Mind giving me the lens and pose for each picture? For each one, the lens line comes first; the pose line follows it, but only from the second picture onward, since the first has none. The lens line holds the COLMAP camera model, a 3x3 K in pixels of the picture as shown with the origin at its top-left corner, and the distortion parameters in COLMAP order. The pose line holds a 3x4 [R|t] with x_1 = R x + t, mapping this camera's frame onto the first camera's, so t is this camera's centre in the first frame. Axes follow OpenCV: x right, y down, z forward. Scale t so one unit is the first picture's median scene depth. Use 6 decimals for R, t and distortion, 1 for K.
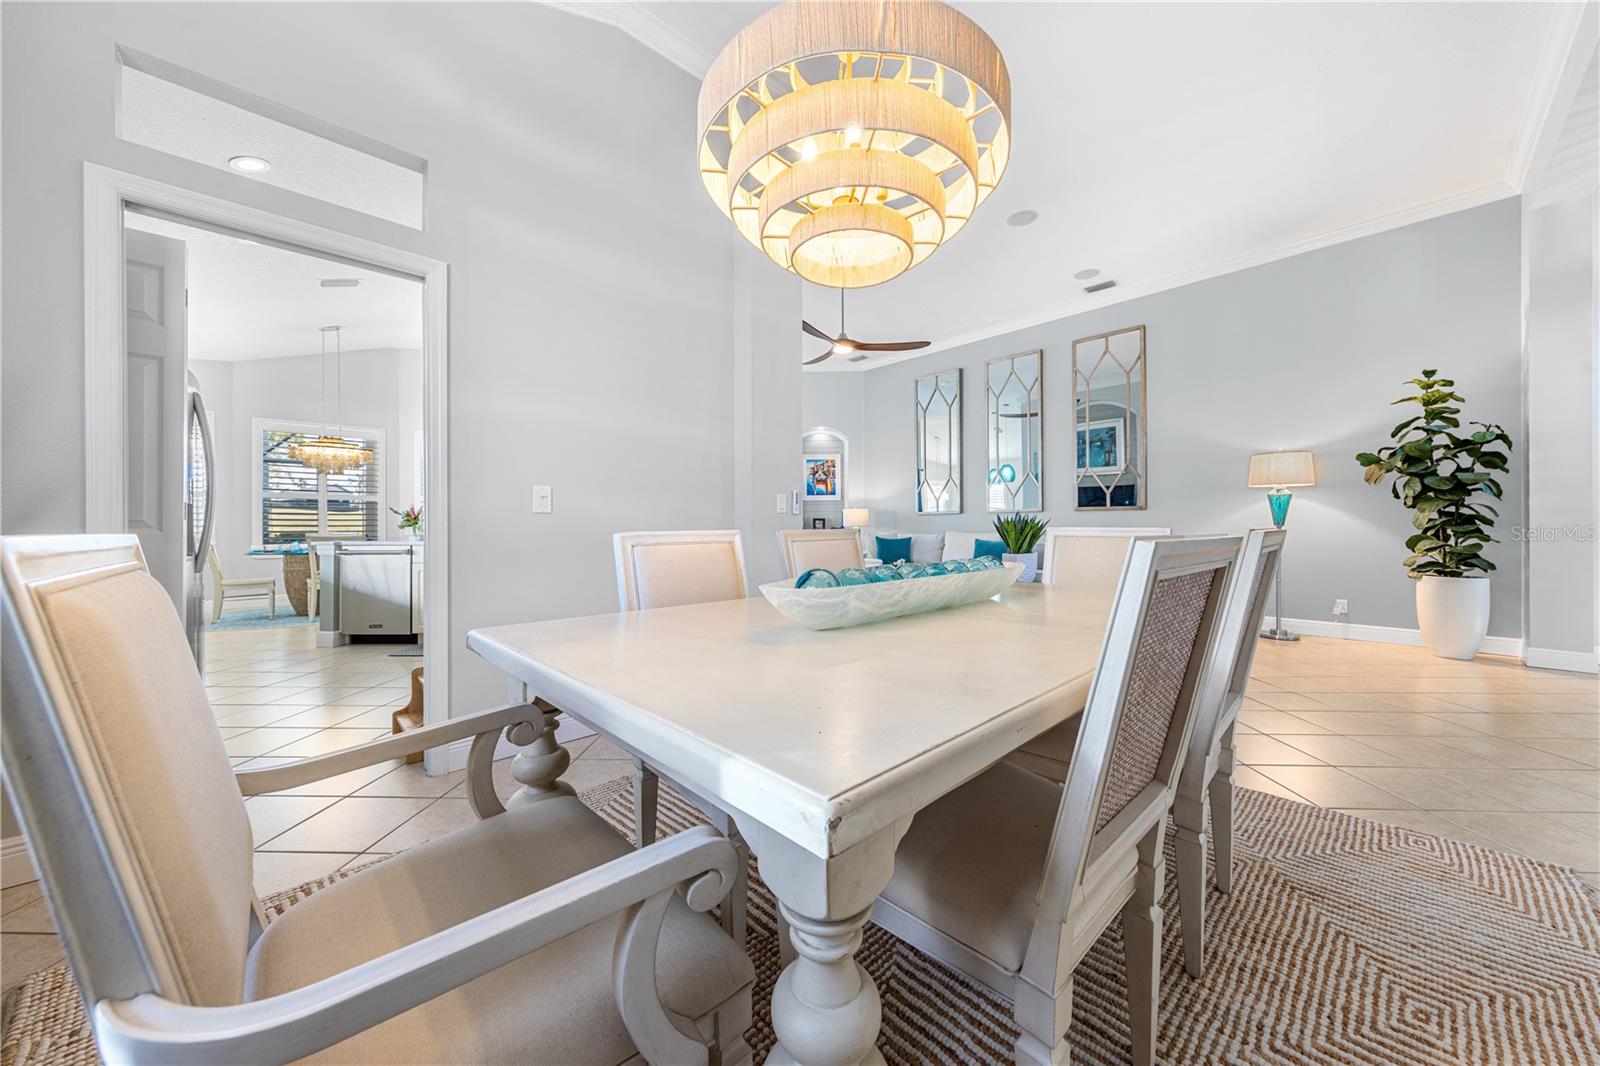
lens RADIAL K [[574.3, 0, 803.2], [0, 574.3, 528.6], [0, 0, 1]] dist [-0.000302, -0.000002]
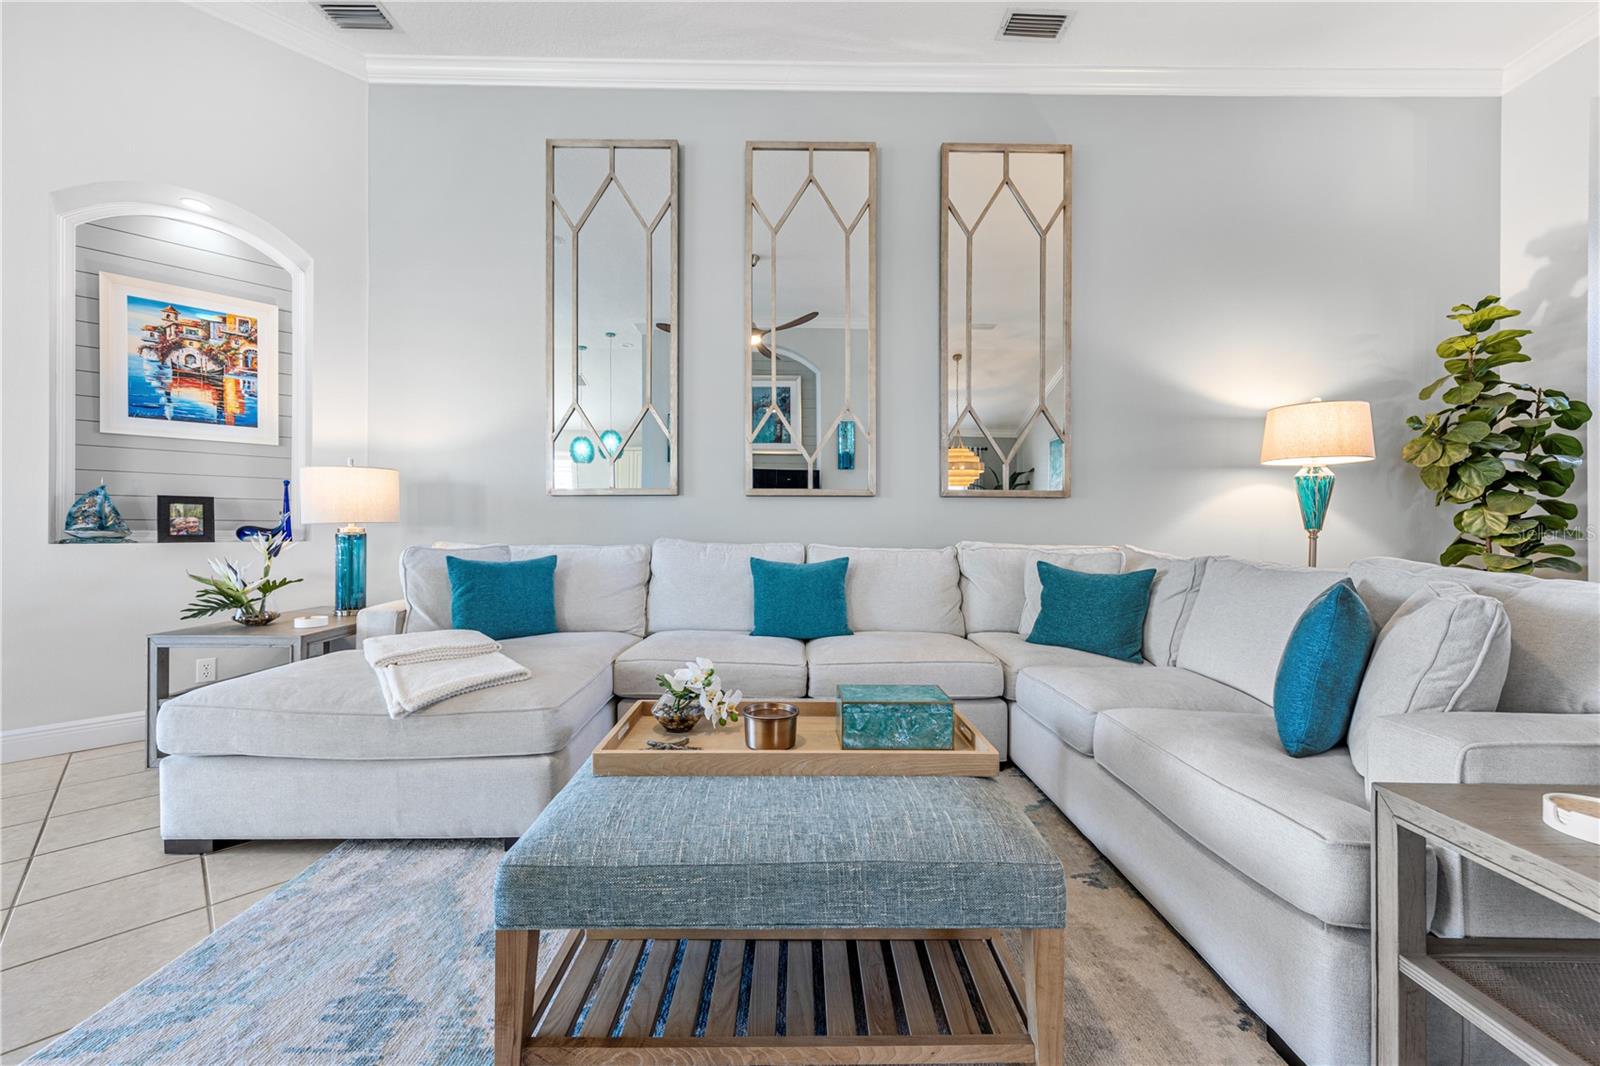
lens RADIAL K [[611.2, 0, 803.2], [0, 611.2, 532.5], [0, 0, 1]] dist [-0.000310, -0.000066]
pose [[0.677120, 0.006278, 0.735846, 0.010862], [-0.004806, 0.999980, -0.004109, 0.001657], [-0.735857, -0.000754, 0.677137, 0.532178]]
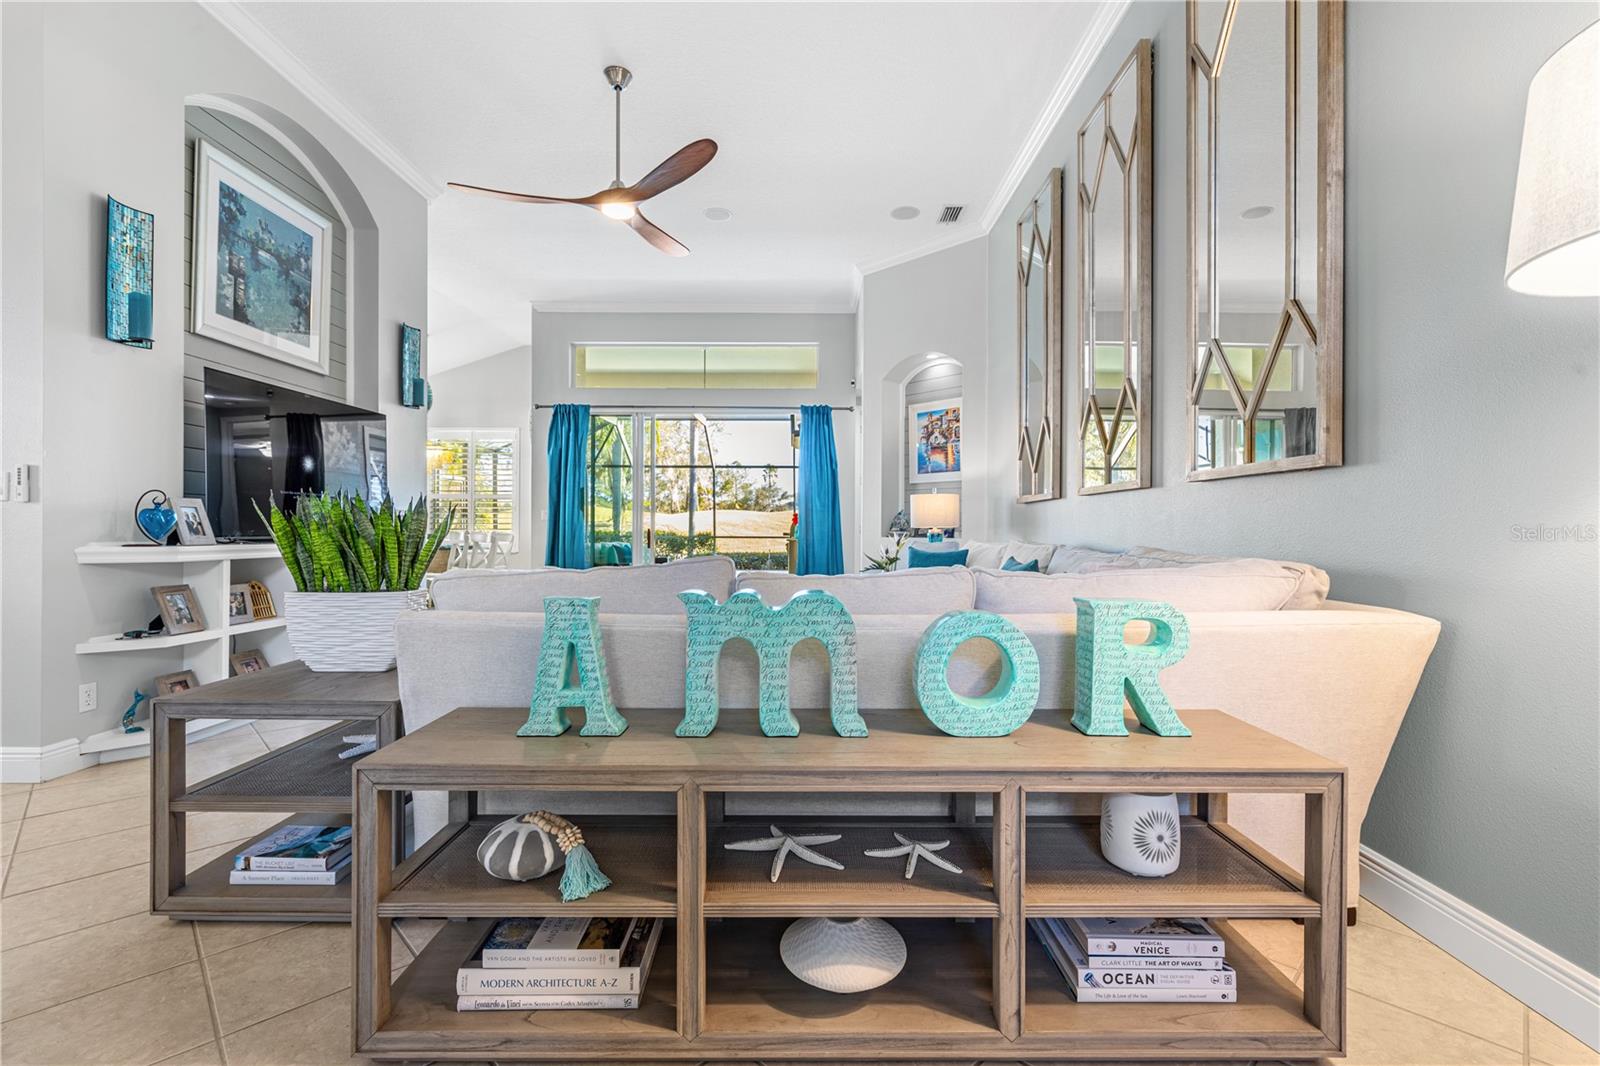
lens RADIAL K [[723.7, 0, 799.6], [0, 723.7, 529.2], [0, 0, 1]] dist [0.001252, 0.000046]
pose [[0.729454, 0.007008, -0.683994, 0.422930], [-0.004980, 0.999975, 0.004935, -0.005209], [0.684012, -0.000194, 0.729471, 0.383236]]
